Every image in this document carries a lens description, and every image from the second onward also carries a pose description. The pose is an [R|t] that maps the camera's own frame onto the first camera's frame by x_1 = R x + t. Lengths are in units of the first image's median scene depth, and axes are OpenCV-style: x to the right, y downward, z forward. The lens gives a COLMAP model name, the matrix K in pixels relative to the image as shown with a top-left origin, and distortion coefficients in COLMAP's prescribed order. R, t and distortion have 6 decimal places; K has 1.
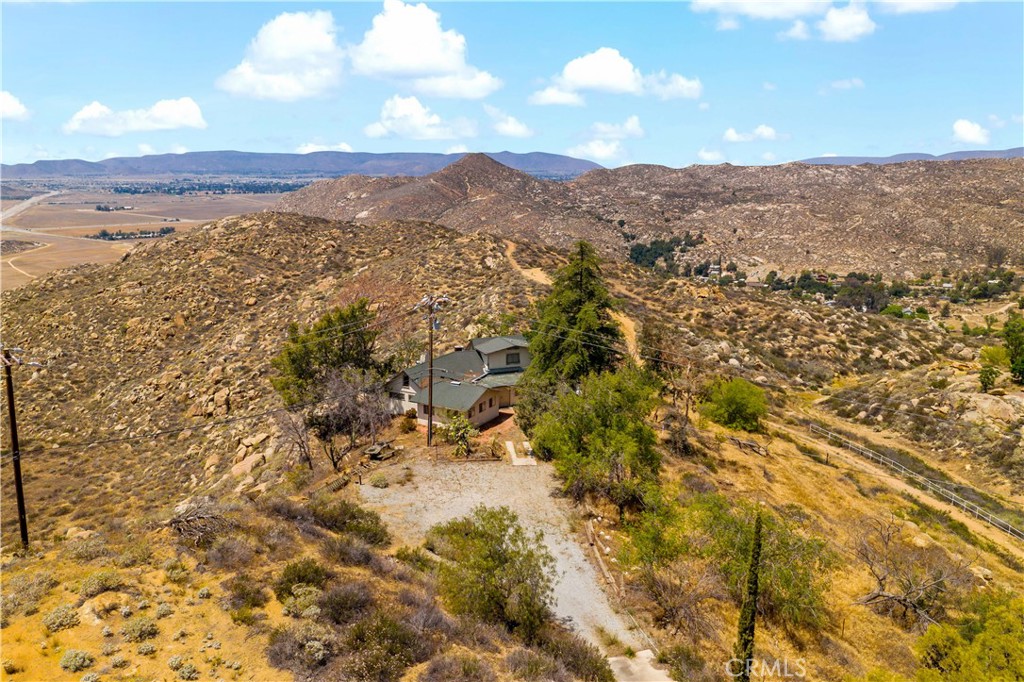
lens RADIAL K [[822.1, 0, 515.4], [0, 822.1, 342.9], [0, 0, 1]] dist [-0.000187, 0.011490]
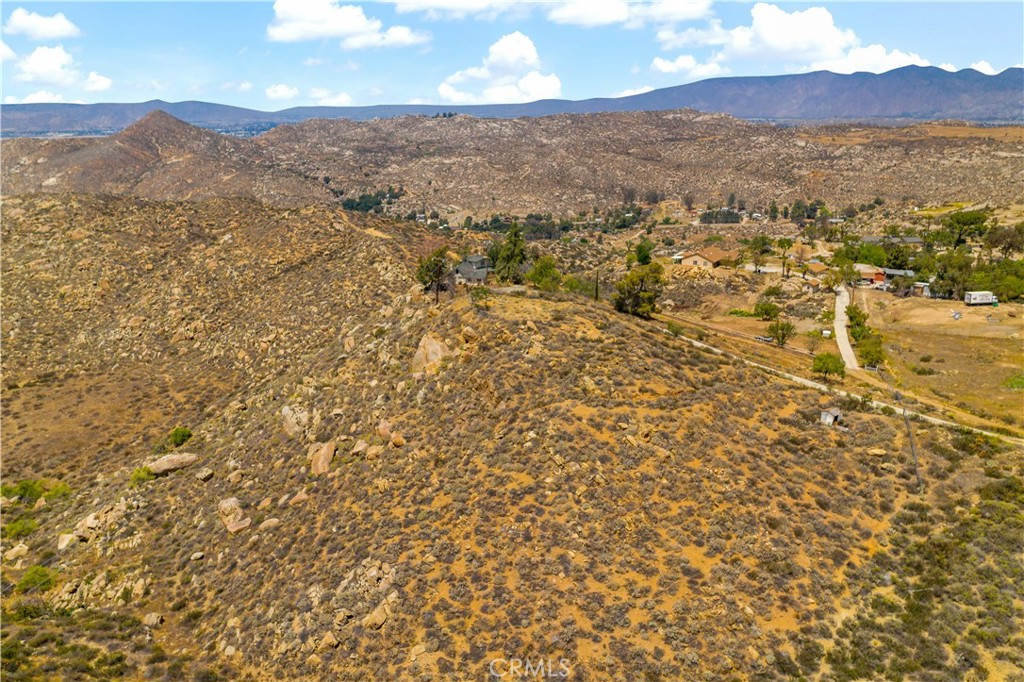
lens RADIAL K [[822.1, 0, 515.4], [0, 822.1, 342.9], [0, 0, 1]] dist [-0.000187, 0.011490]
pose [[0.923382, -0.115768, 0.366009, -0.310444], [0.092854, 0.992487, 0.079666, 0.024488], [-0.372482, -0.039577, 0.927195, -0.539878]]
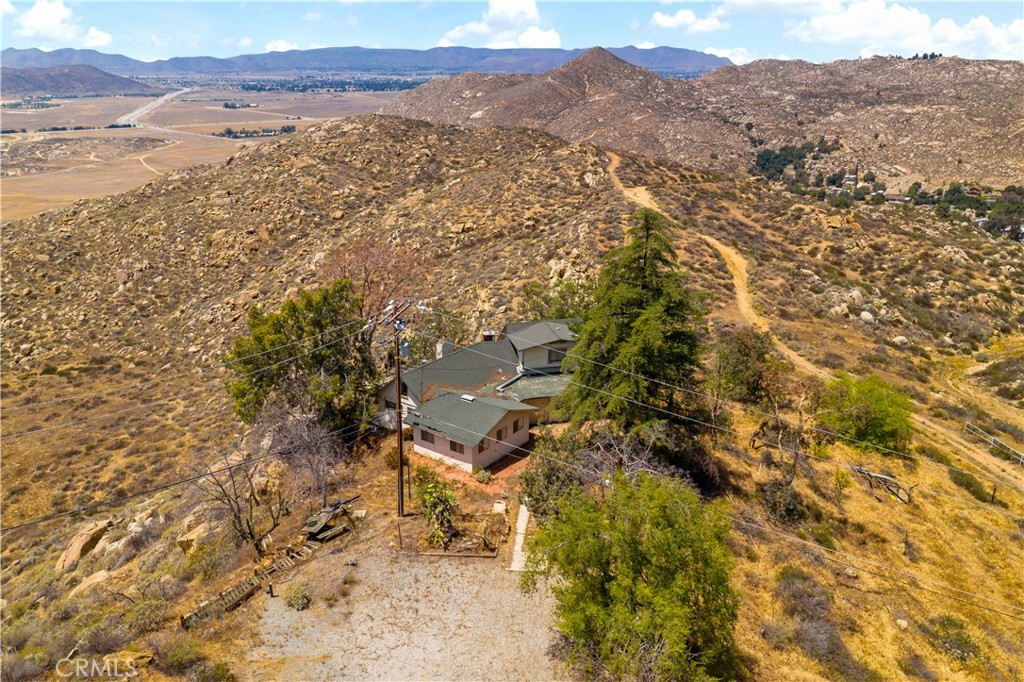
lens RADIAL K [[822.1, 0, 515.4], [0, 822.1, 342.9], [0, 0, 1]] dist [-0.000187, 0.011490]
pose [[0.989775, 0.045025, -0.135344, 0.018868], [-0.028878, 0.992476, 0.118982, -0.025161], [0.139682, -0.113857, 0.983629, 0.086887]]
